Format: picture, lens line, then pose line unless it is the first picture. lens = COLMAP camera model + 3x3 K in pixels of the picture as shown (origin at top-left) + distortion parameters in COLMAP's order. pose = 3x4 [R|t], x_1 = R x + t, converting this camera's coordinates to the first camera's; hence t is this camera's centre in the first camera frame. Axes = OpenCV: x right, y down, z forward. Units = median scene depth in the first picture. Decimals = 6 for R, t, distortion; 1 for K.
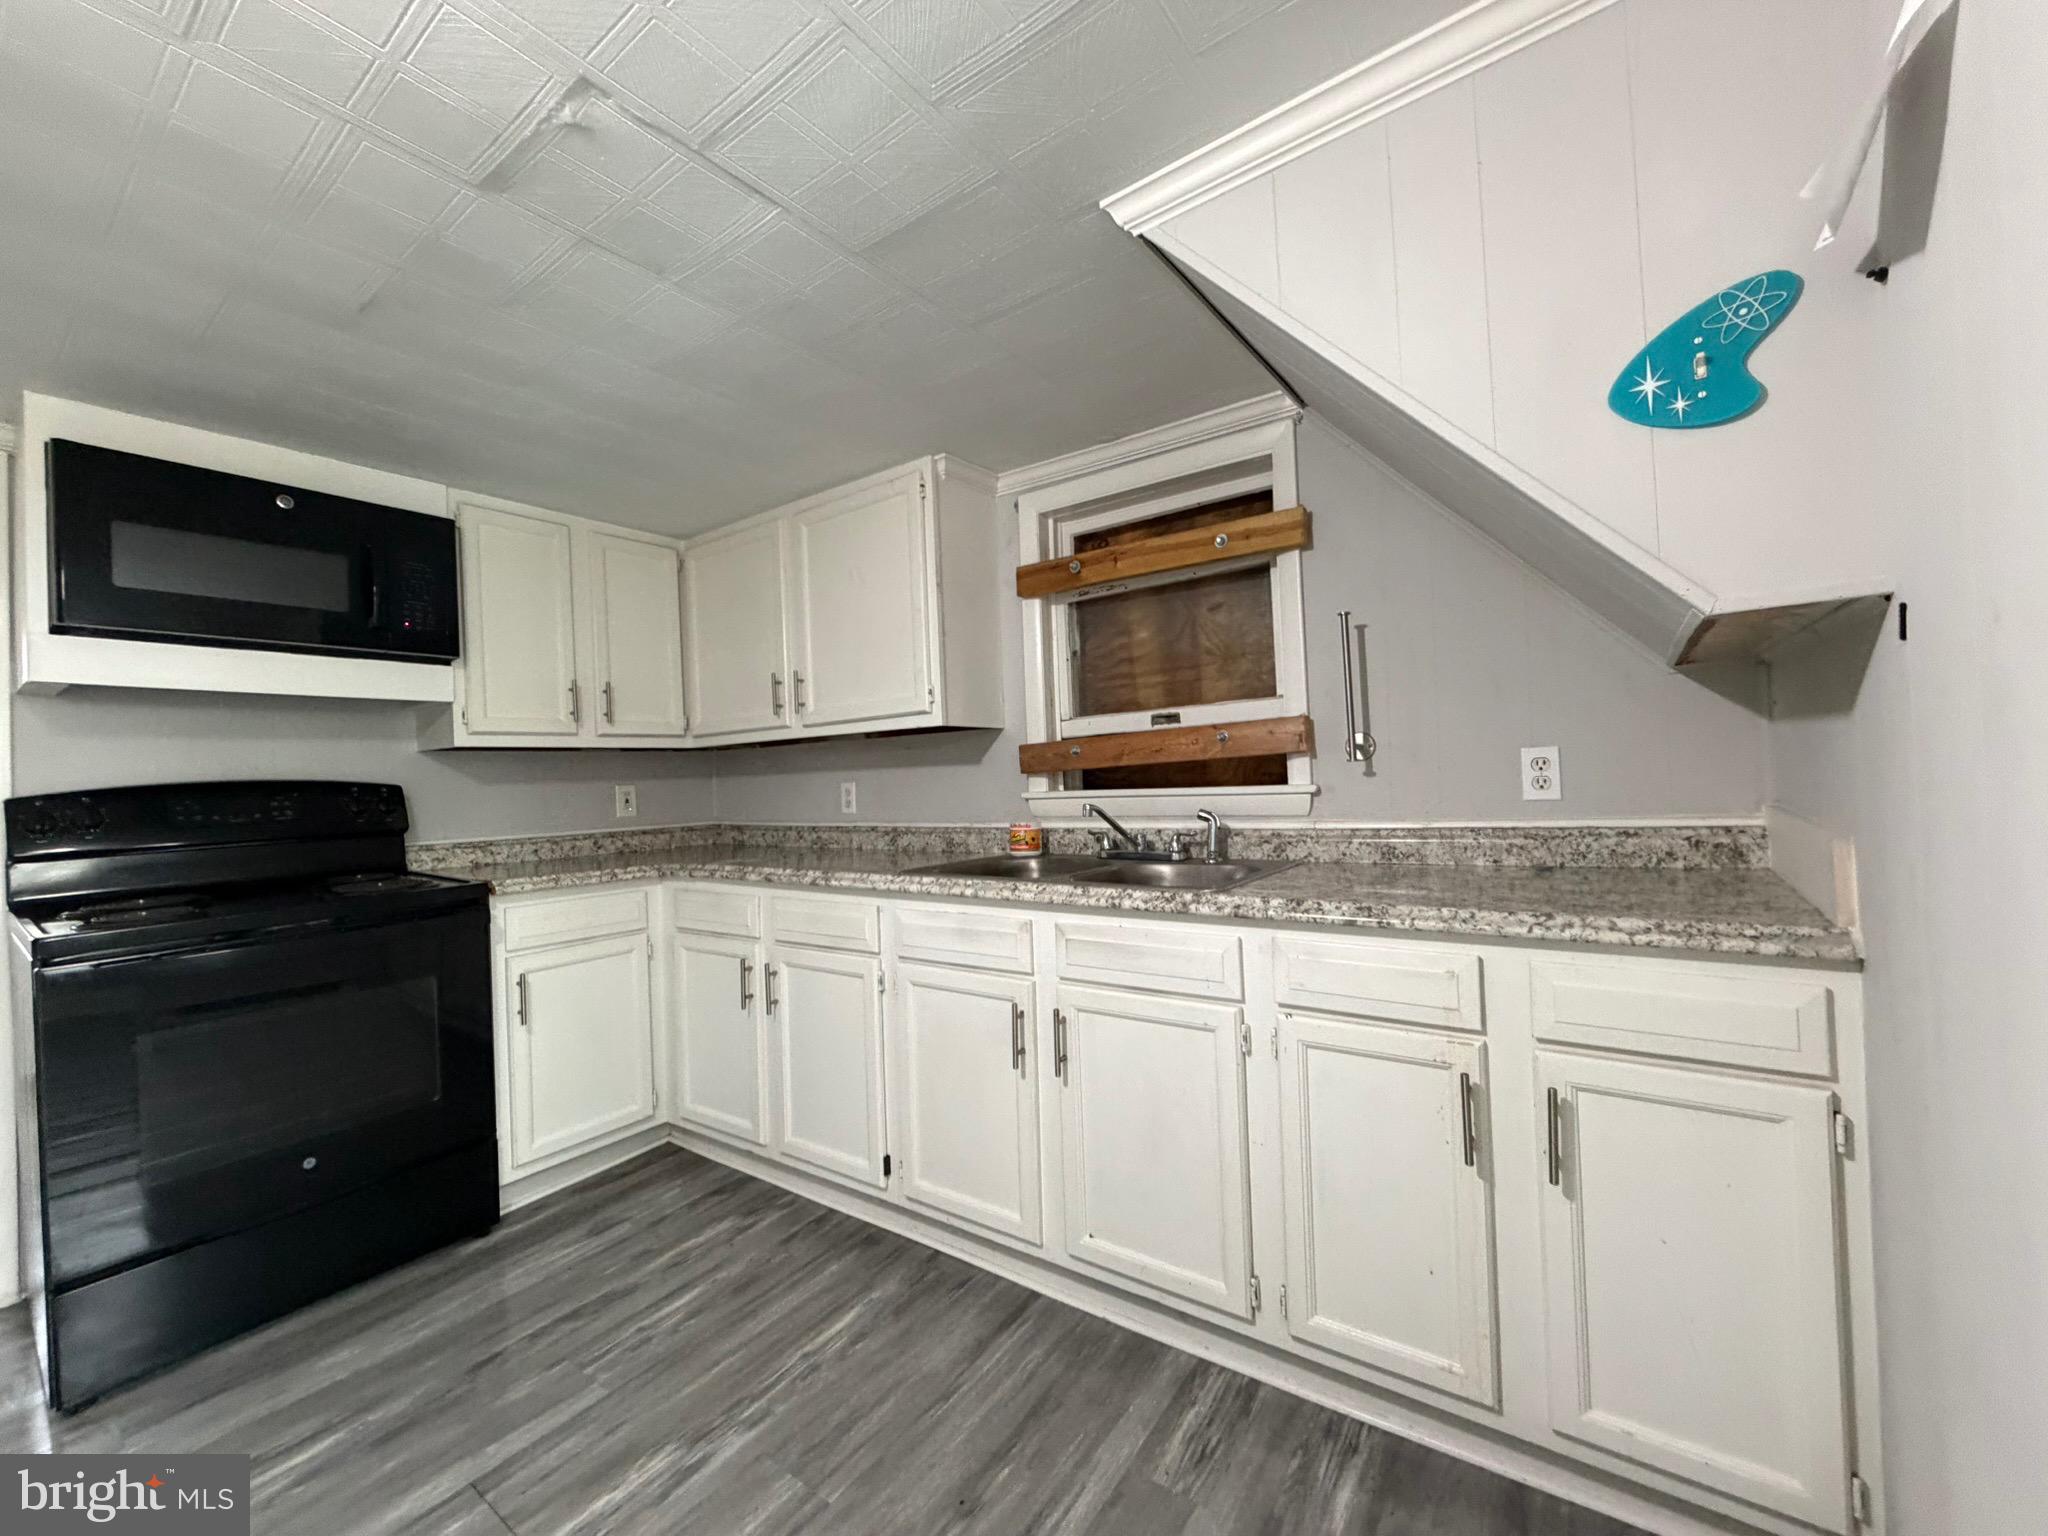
lens RADIAL K [[817.8, 0, 1016.1], [0, 817.8, 770.9], [0, 0, 1]] dist [0.000288, -0.000058]
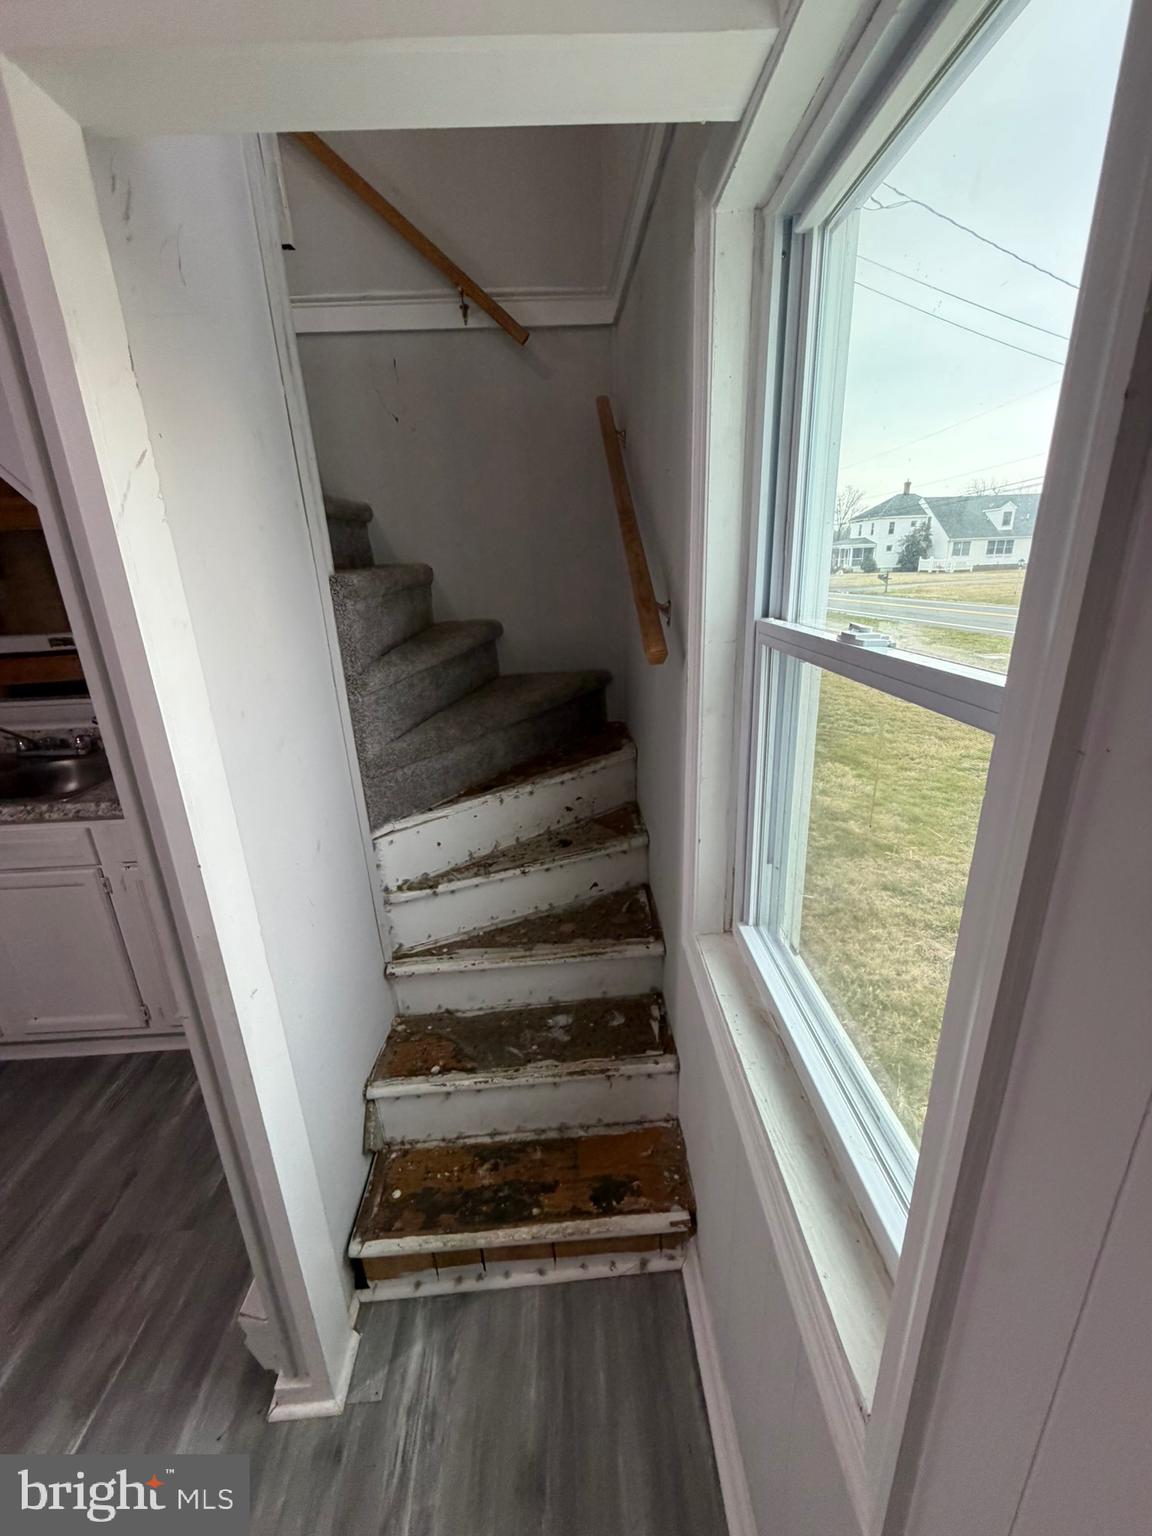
lens RADIAL K [[608.6, 0, 573.7], [0, 608.6, 763.0], [0, 0, 1]] dist [-0.000519, 0.000105]
pose [[0.788847, -0.183283, 0.586624, 0.241925], [0.000039, 0.954512, 0.298173, -0.183866], [-0.614590, -0.235190, 0.752971, -0.296481]]
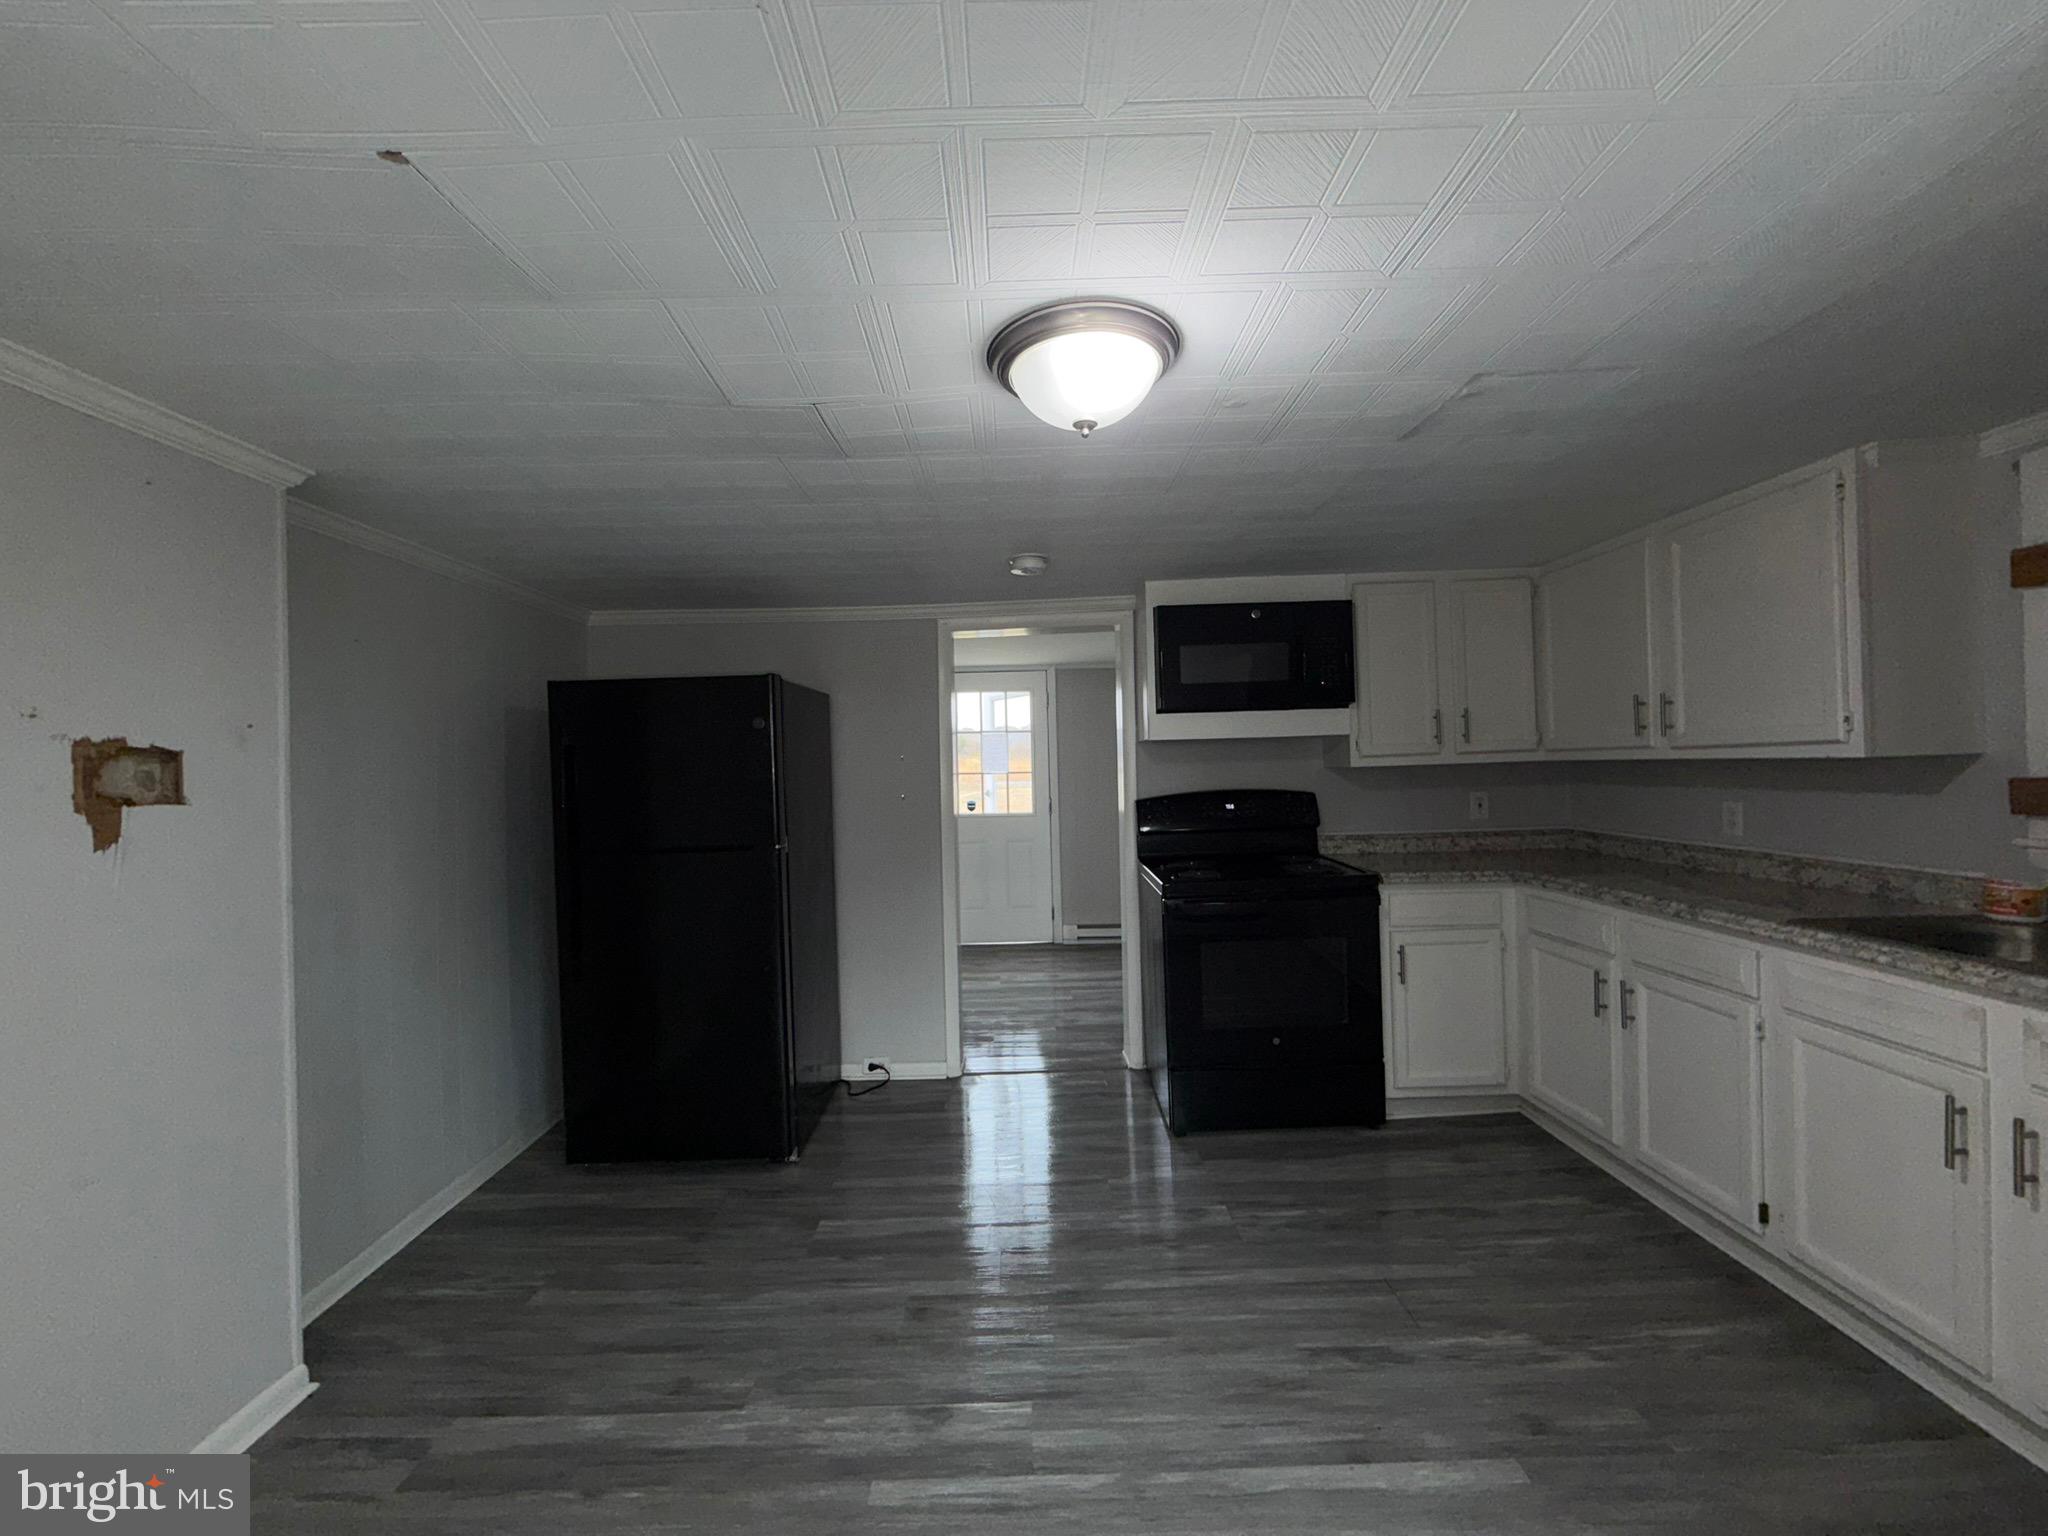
lens RADIAL K [[817.5, 0, 1013.8], [0, 817.5, 771.3], [0, 0, 1]] dist [-0.000993, 0.000276]
pose [[0.586186, 0.024474, -0.809807, 0.091276], [0.016112, 0.998994, 0.041854, -0.099865], [0.810016, -0.037581, 0.585202, -0.272434]]
